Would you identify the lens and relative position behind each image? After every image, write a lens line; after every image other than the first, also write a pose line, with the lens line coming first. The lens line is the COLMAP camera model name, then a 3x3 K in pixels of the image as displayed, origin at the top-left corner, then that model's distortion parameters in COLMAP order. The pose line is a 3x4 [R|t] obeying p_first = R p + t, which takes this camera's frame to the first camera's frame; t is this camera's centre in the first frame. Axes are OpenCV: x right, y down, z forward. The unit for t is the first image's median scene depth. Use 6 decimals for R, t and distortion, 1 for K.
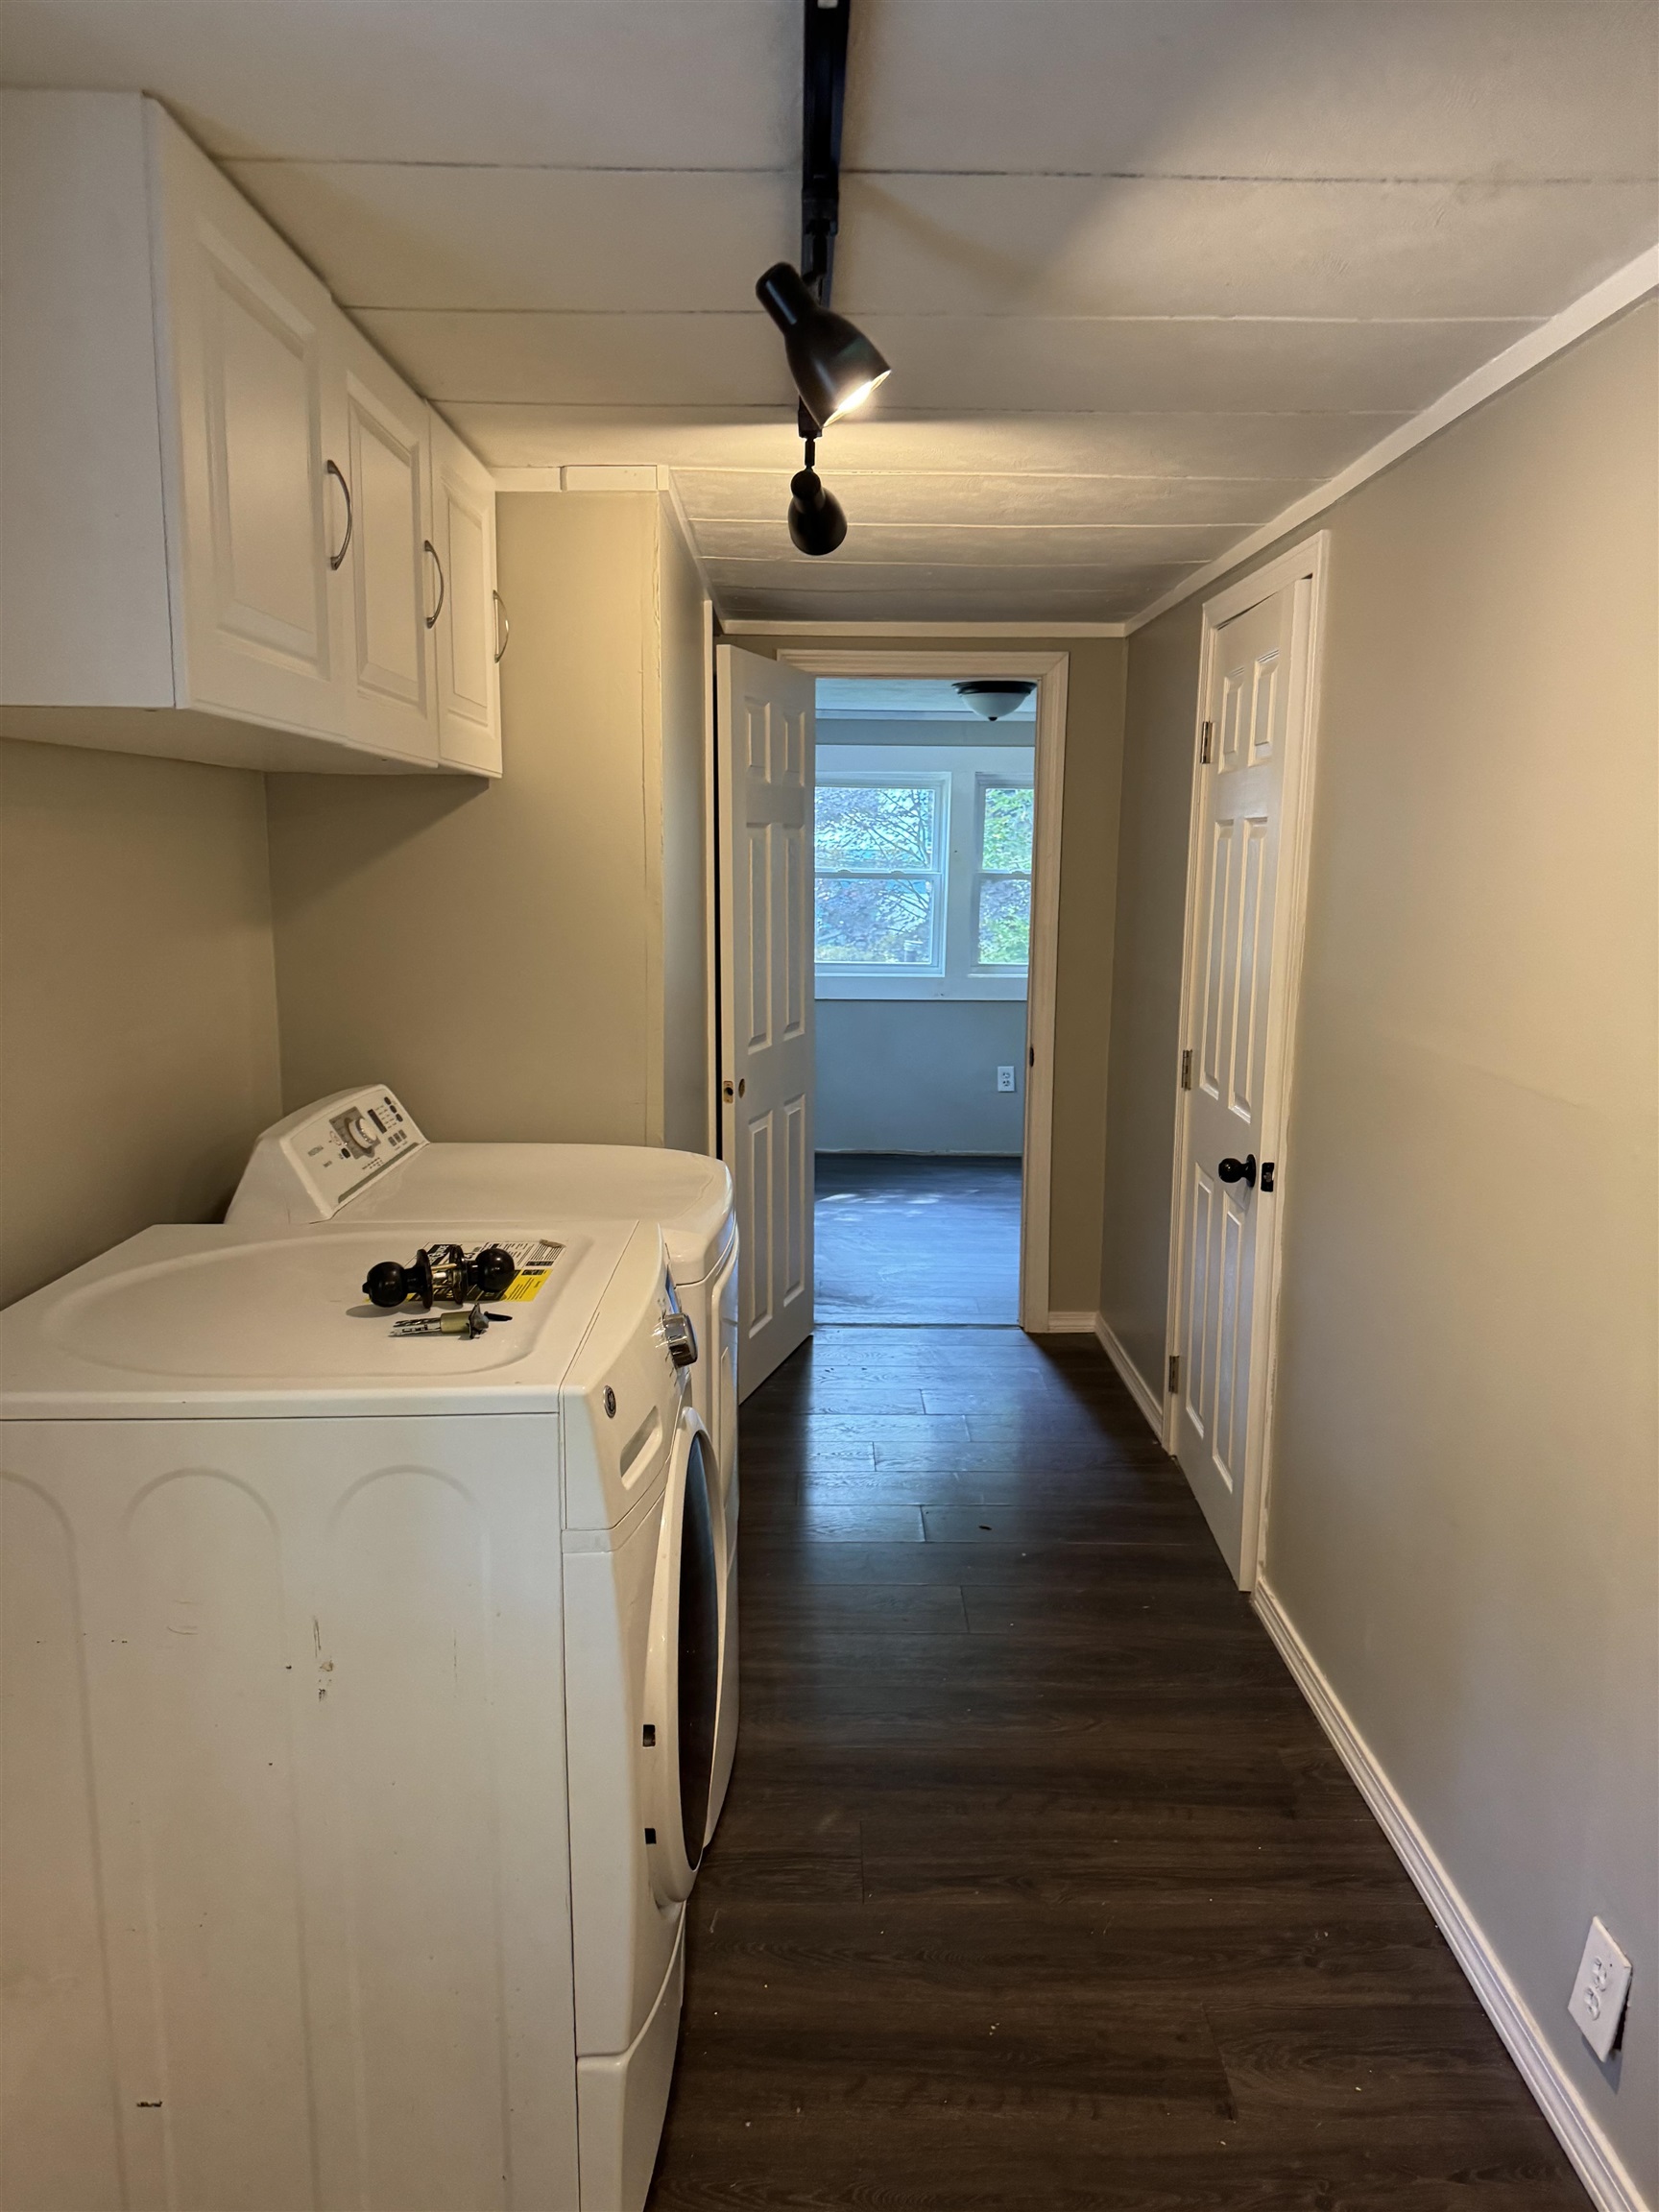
lens RADIAL K [[1549.0, 0, 843.4], [0, 1549.0, 1109.0], [0, 0, 1]] dist [0.091192, -0.120730]
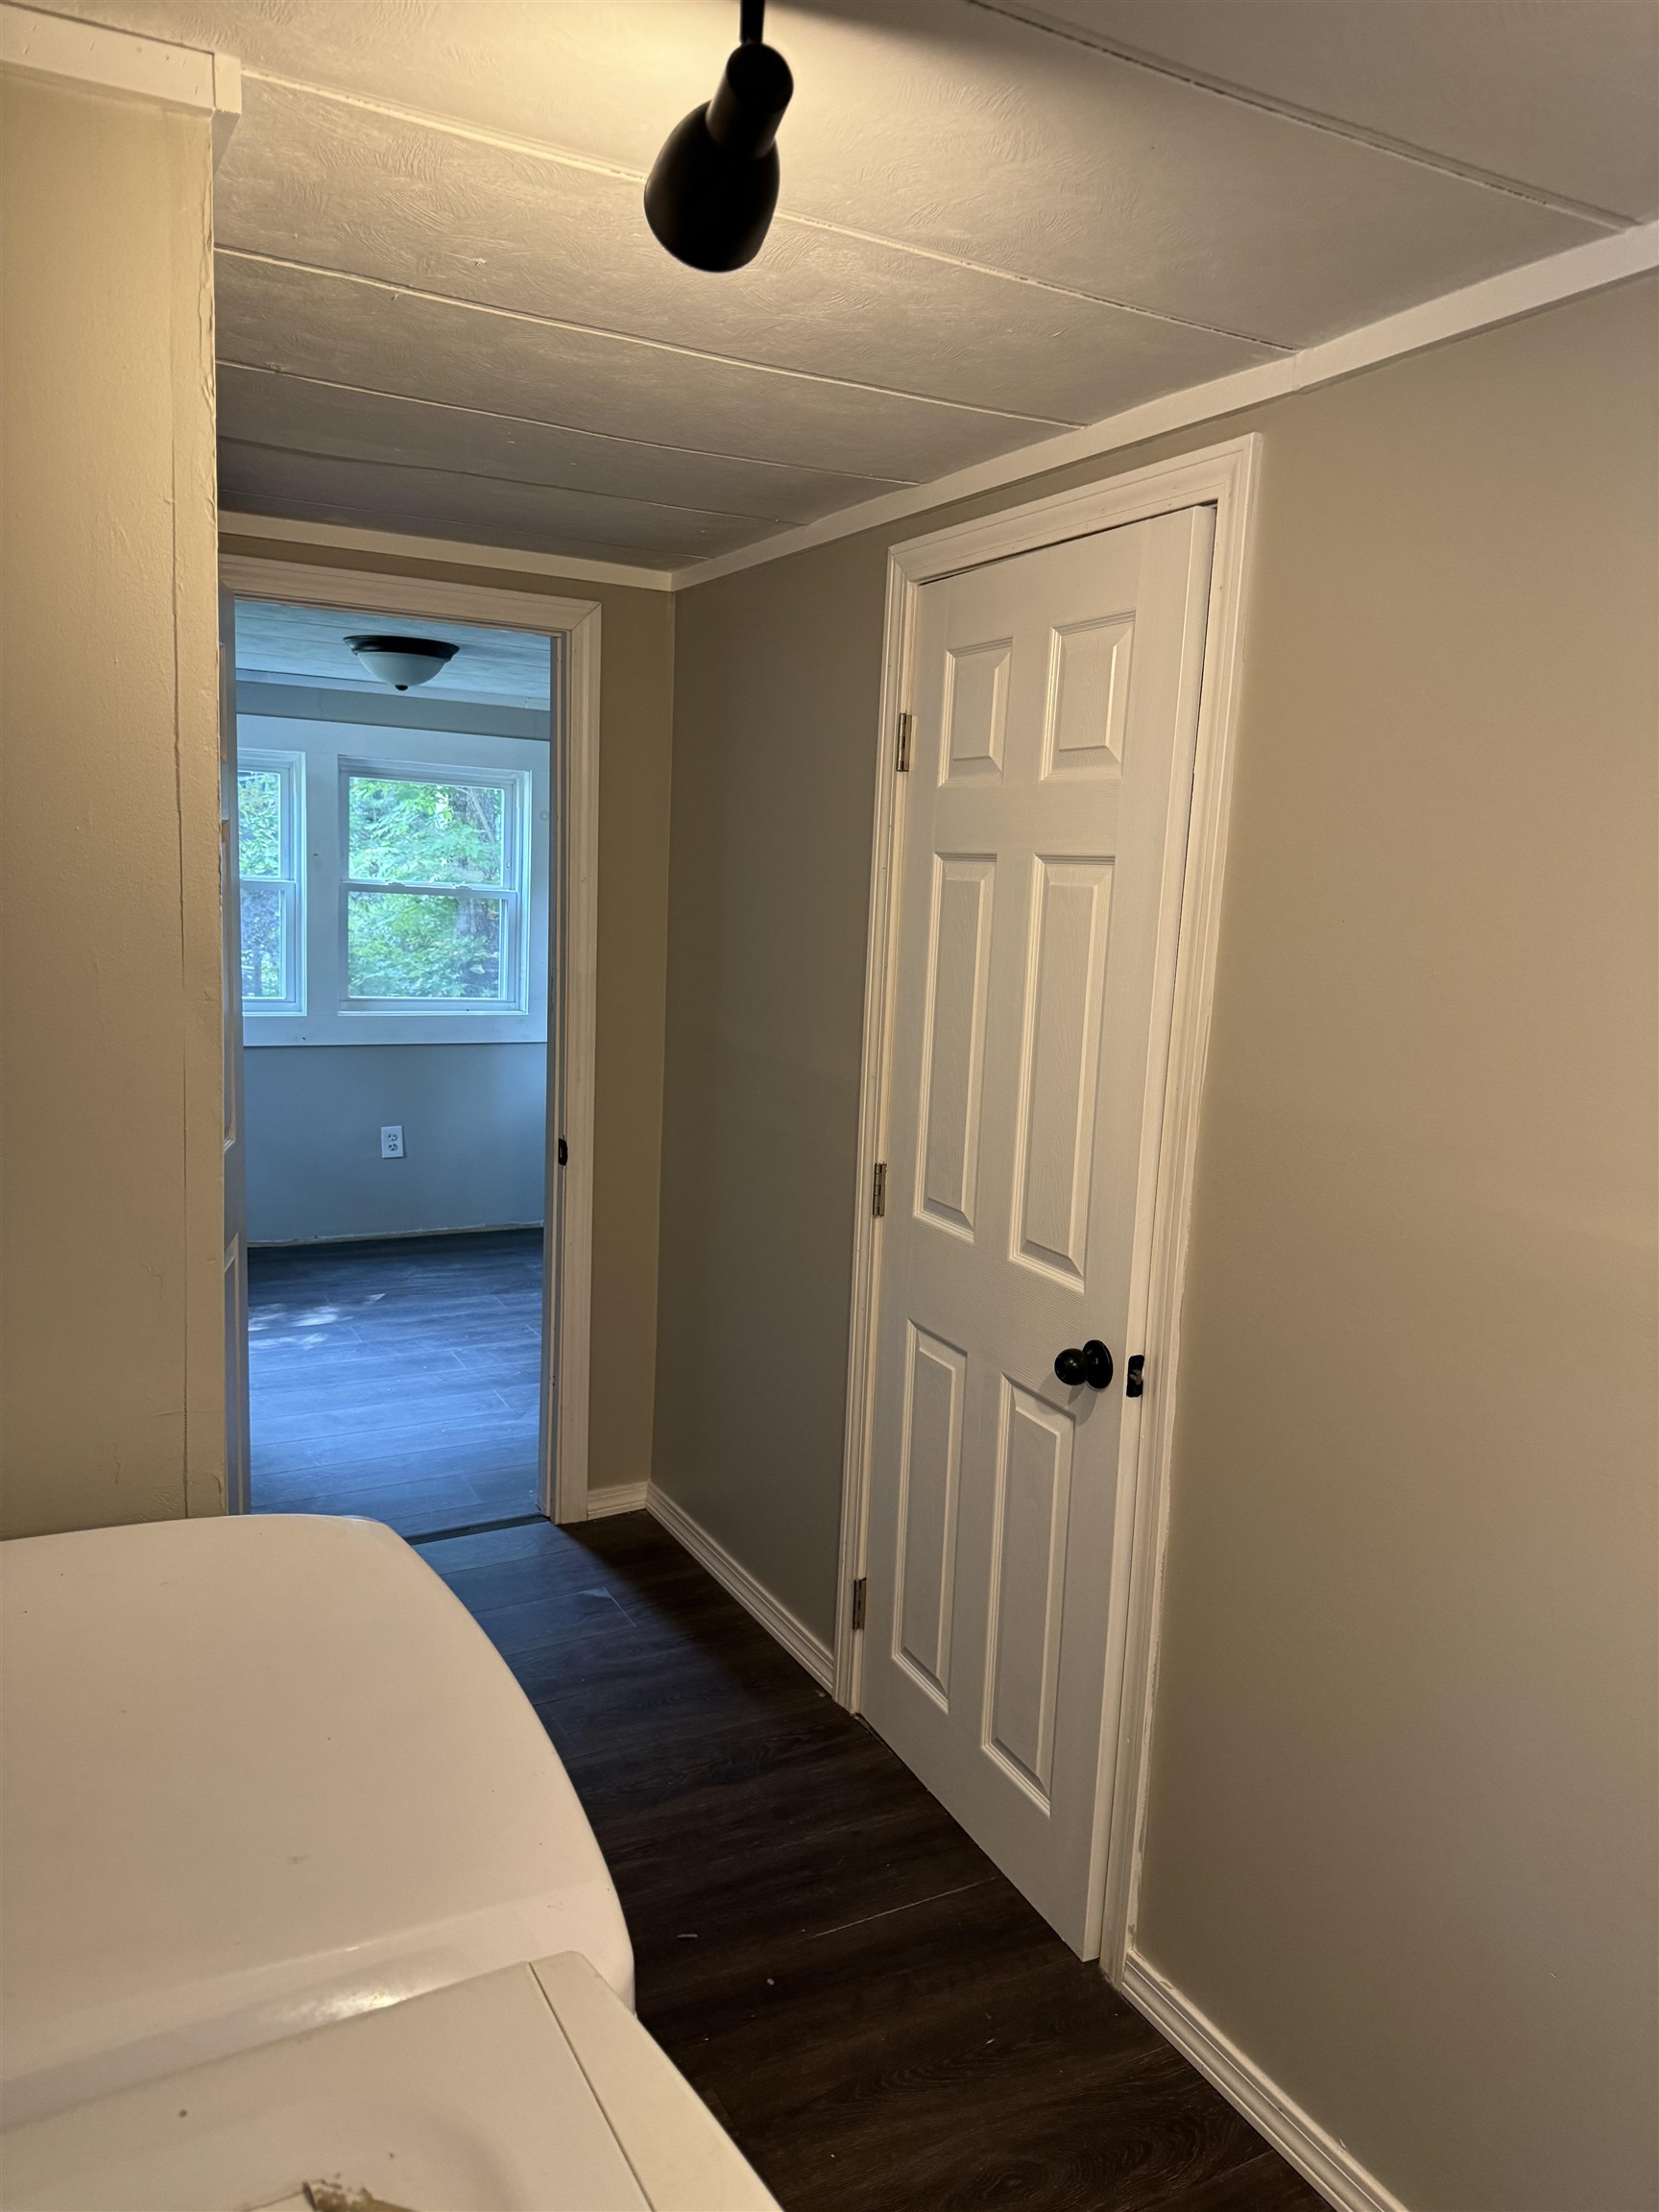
lens RADIAL K [[1549.0, 0, 843.4], [0, 1549.0, 1109.0], [0, 0, 1]] dist [0.091192, -0.120730]
pose [[0.883202, -0.041997, 0.467109, -0.107549], [0.041795, 0.999068, 0.010801, -0.059015], [-0.467127, 0.009983, 0.884134, 0.301031]]
